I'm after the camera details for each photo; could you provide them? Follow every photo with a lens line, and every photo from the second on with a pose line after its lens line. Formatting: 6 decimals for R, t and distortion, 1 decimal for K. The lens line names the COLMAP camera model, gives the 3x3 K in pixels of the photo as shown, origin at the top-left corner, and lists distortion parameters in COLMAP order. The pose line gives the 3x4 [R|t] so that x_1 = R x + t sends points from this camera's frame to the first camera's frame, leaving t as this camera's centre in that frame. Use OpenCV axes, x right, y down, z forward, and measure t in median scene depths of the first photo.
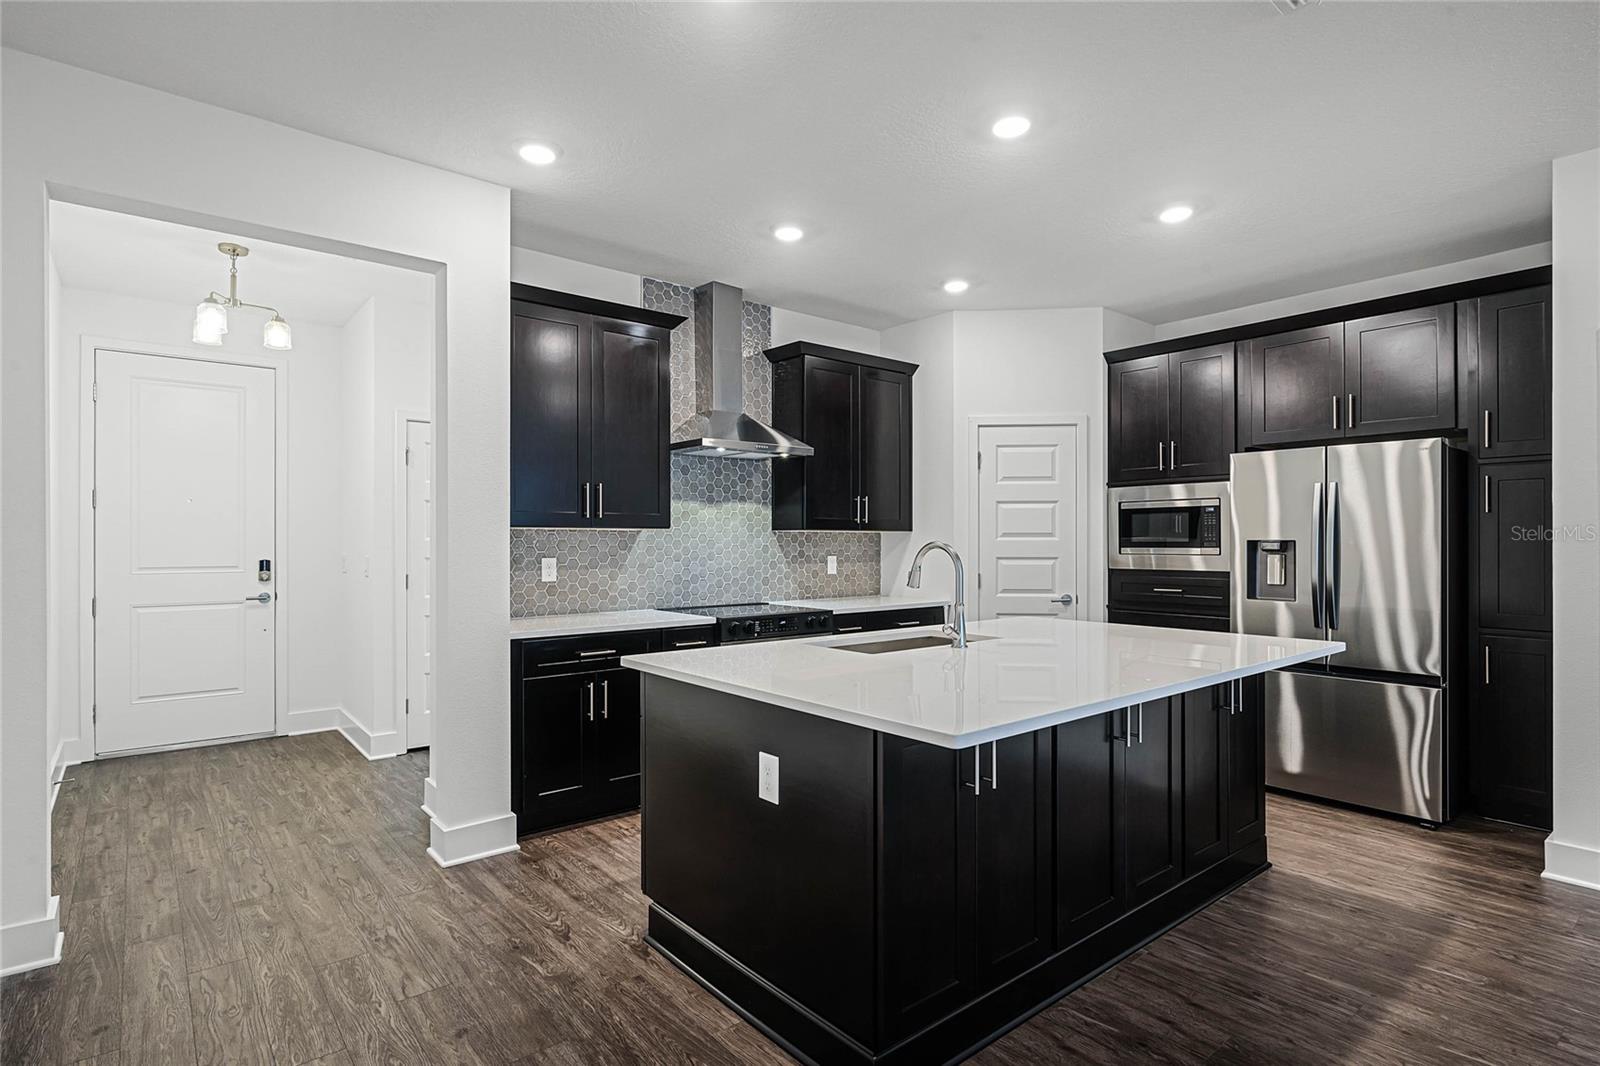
lens RADIAL K [[807.0, 0, 798.7], [0, 807.0, 536.2], [0, 0, 1]] dist [-0.004660, 0.000521]
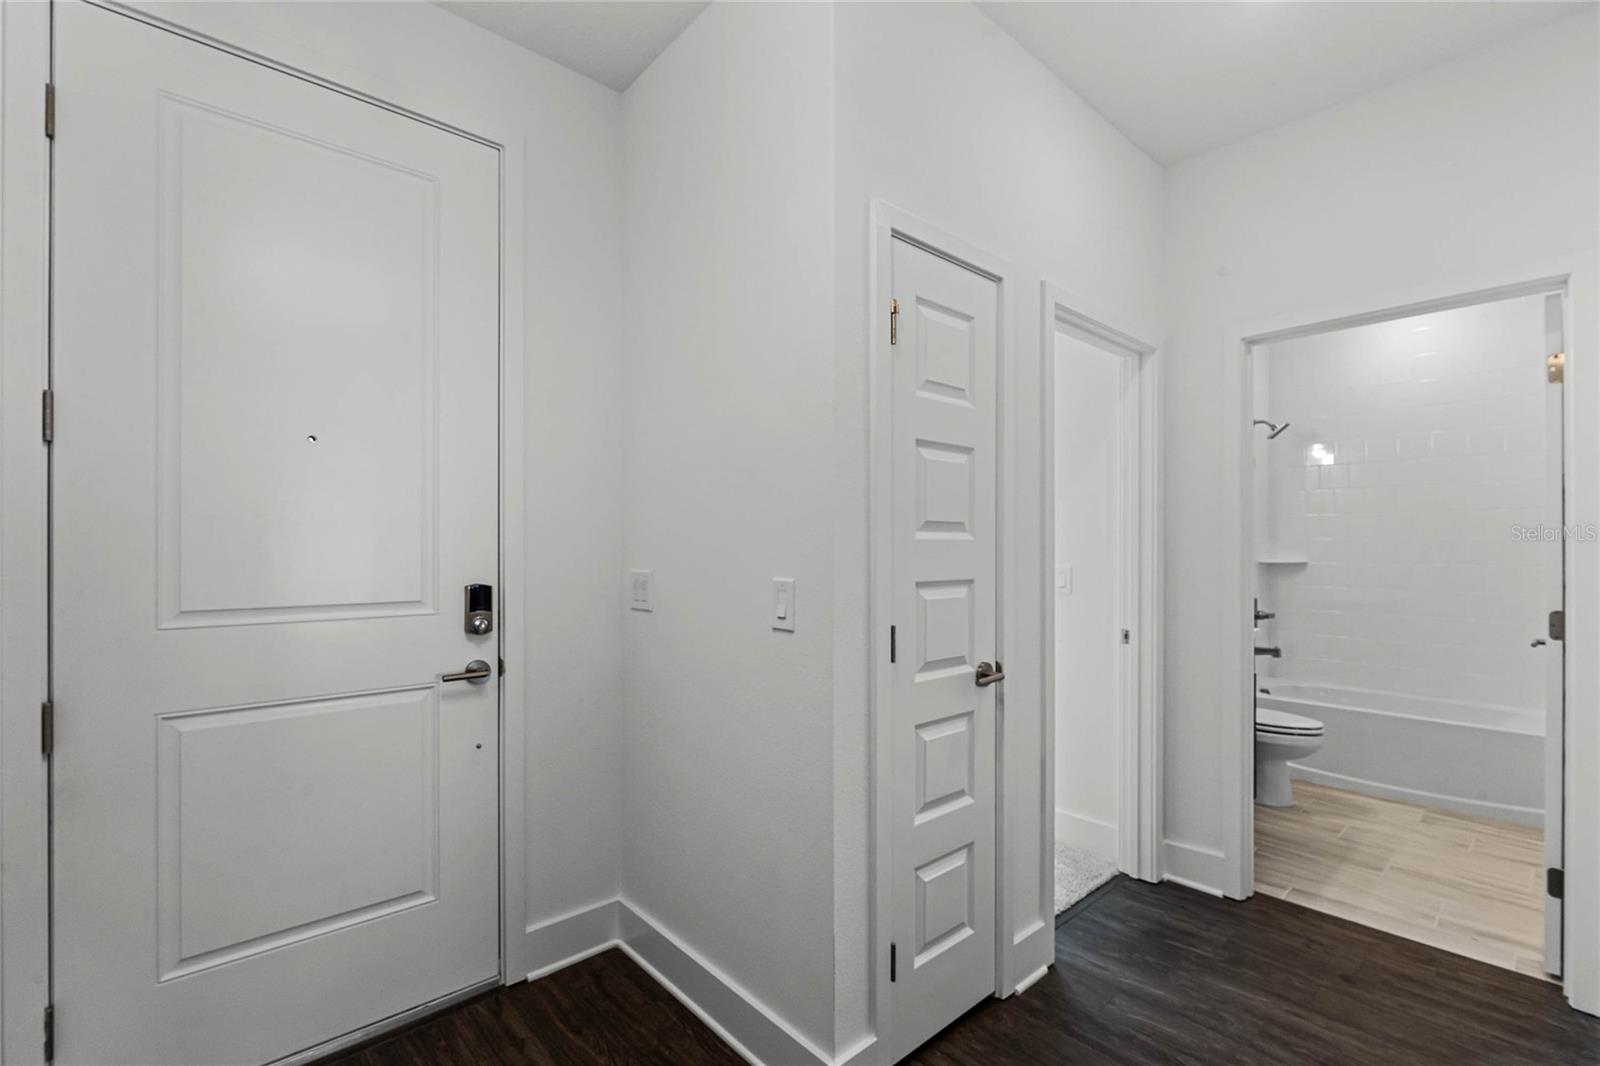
lens RADIAL K [[713.0, 0, 806.6], [0, 713.0, 536.5], [0, 0, 1]] dist [-0.003516, -0.000238]
pose [[0.998806, 0.000013, 0.048843, -0.573676], [0.000354, 0.999972, -0.007507, 0.006648], [-0.048842, 0.007515, 0.998778, 0.689137]]
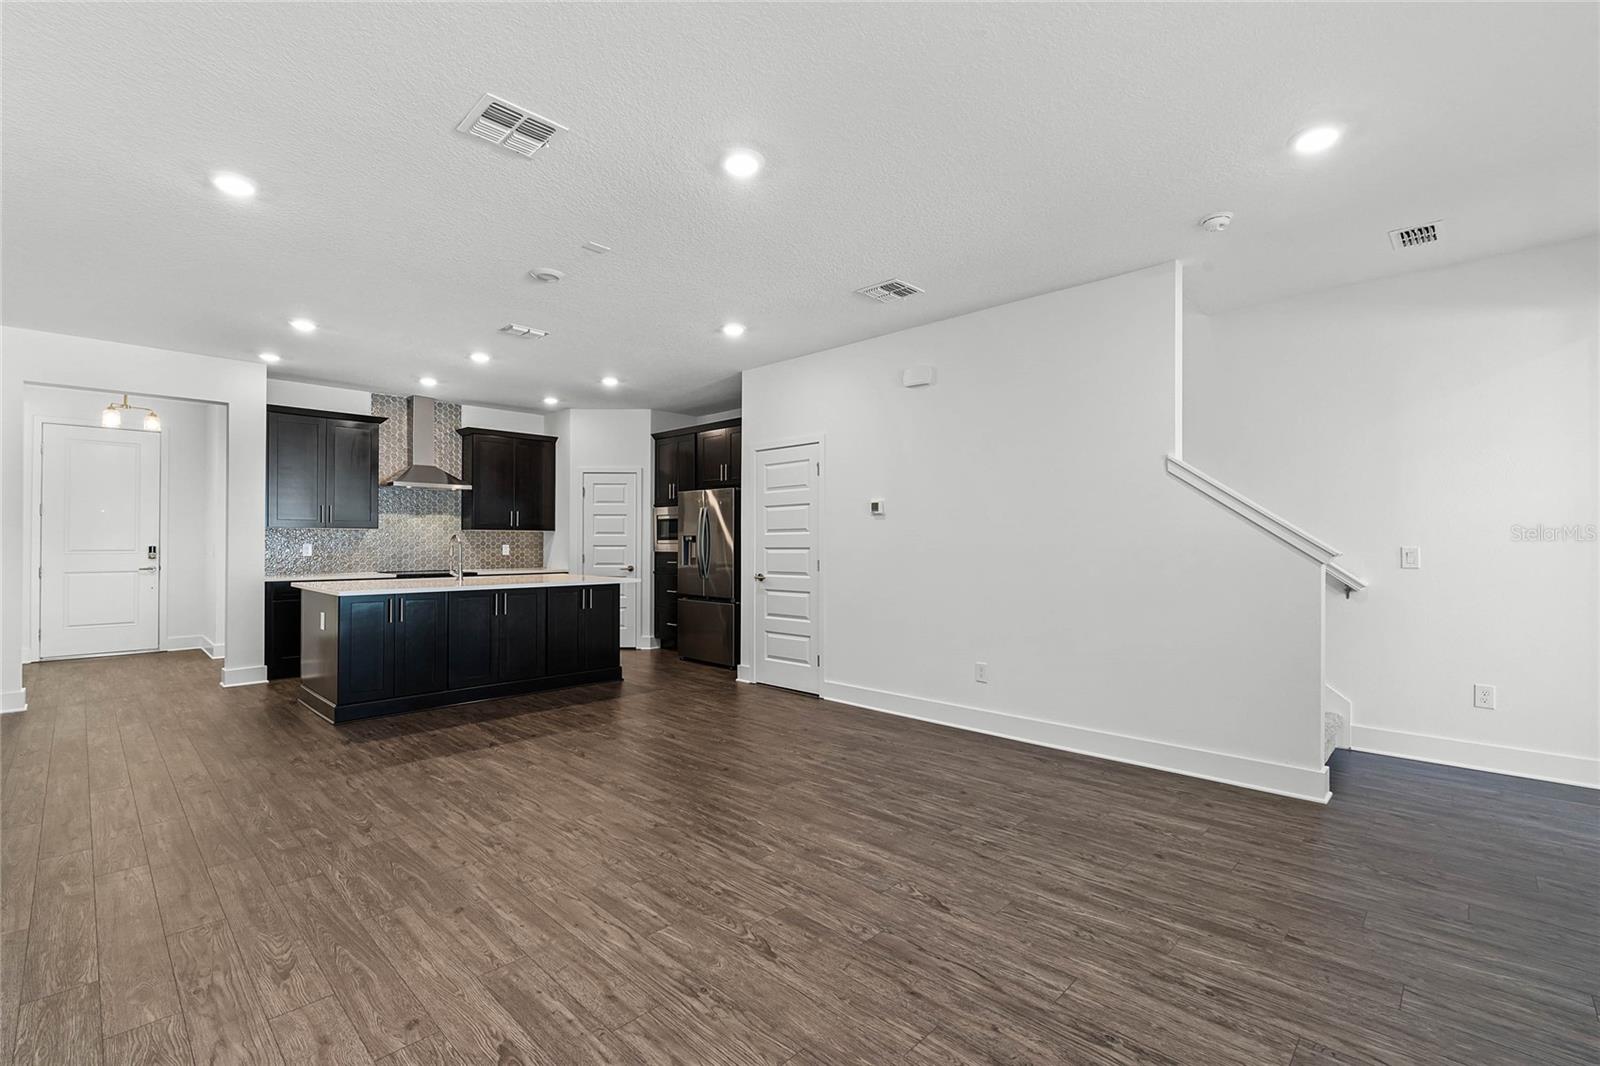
lens RADIAL K [[702.9, 0, 800.0], [0, 702.9, 533.0], [0, 0, 1]] dist [-0.004494, 0.000118]
pose [[0.993448, 0.003452, 0.114232, 0.586652], [-0.002860, 0.999982, -0.005339, 0.006167], [-0.114249, 0.004977, 0.993440, -0.694135]]
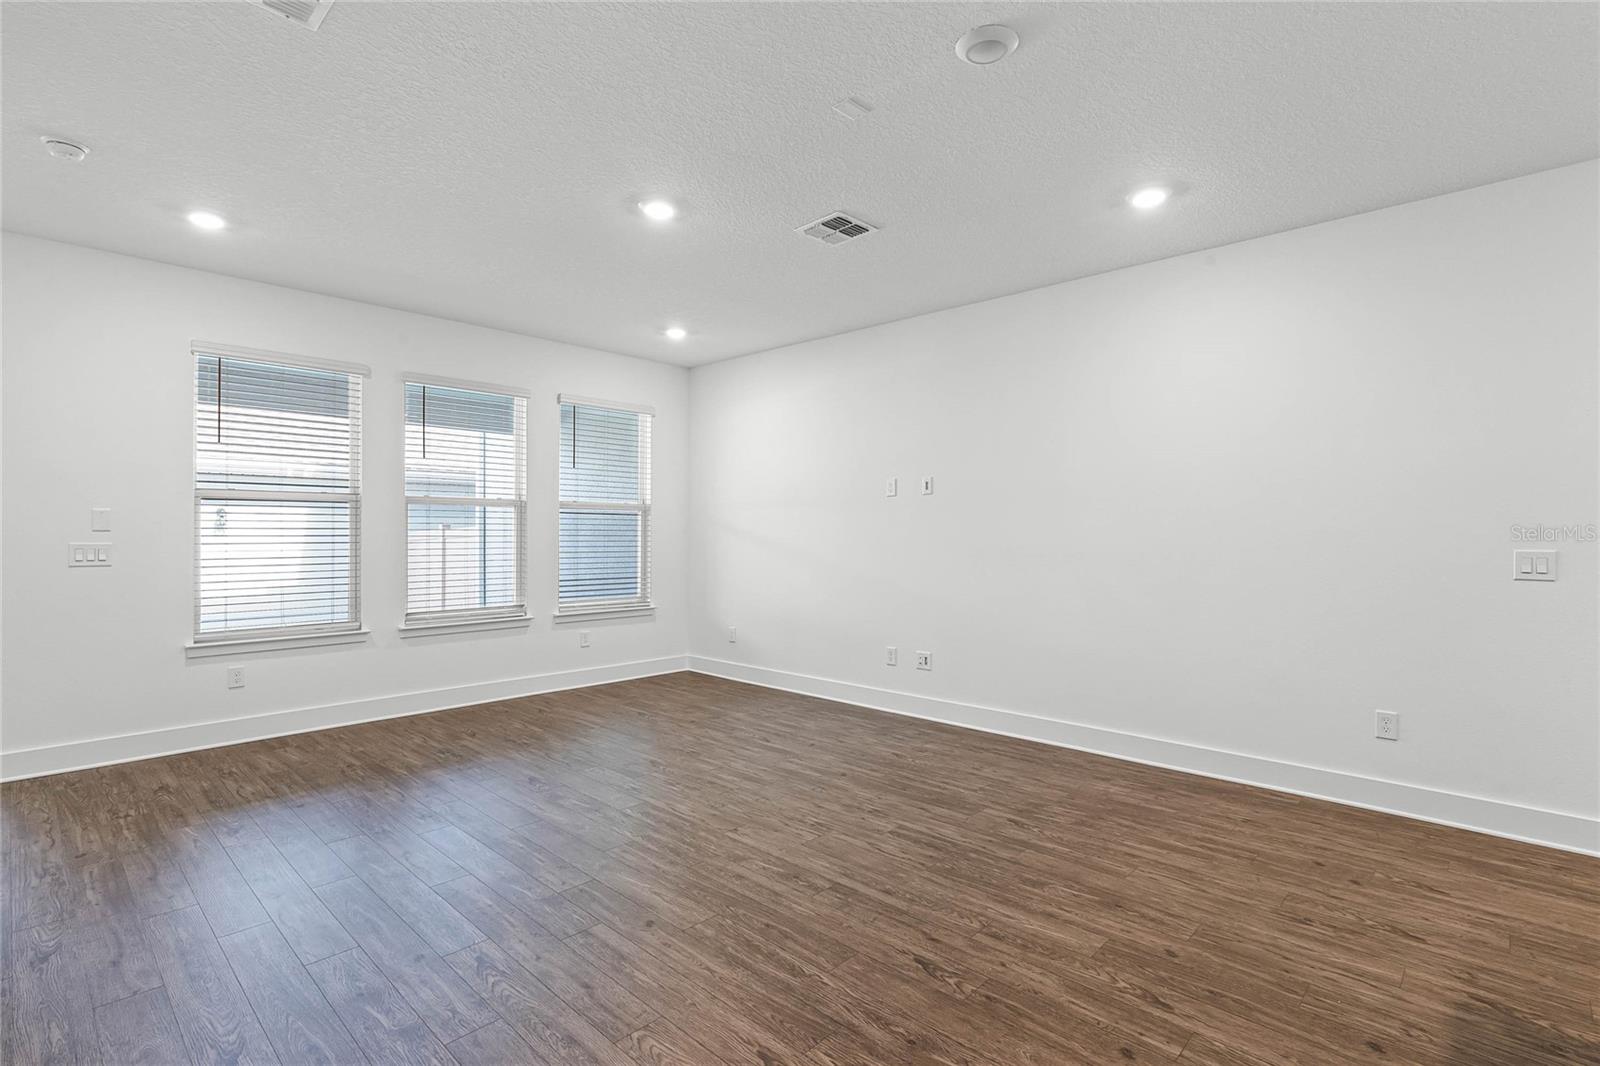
lens RADIAL K [[757.6, 0, 795.3], [0, 757.6, 535.8], [0, 0, 1]] dist [-0.002492, -0.000139]
pose [[-0.993255, -0.003285, -0.115907, 0.556216], [-0.003011, 0.999992, -0.002536, 0.007513], [0.115915, -0.002170, -0.993257, 0.682741]]
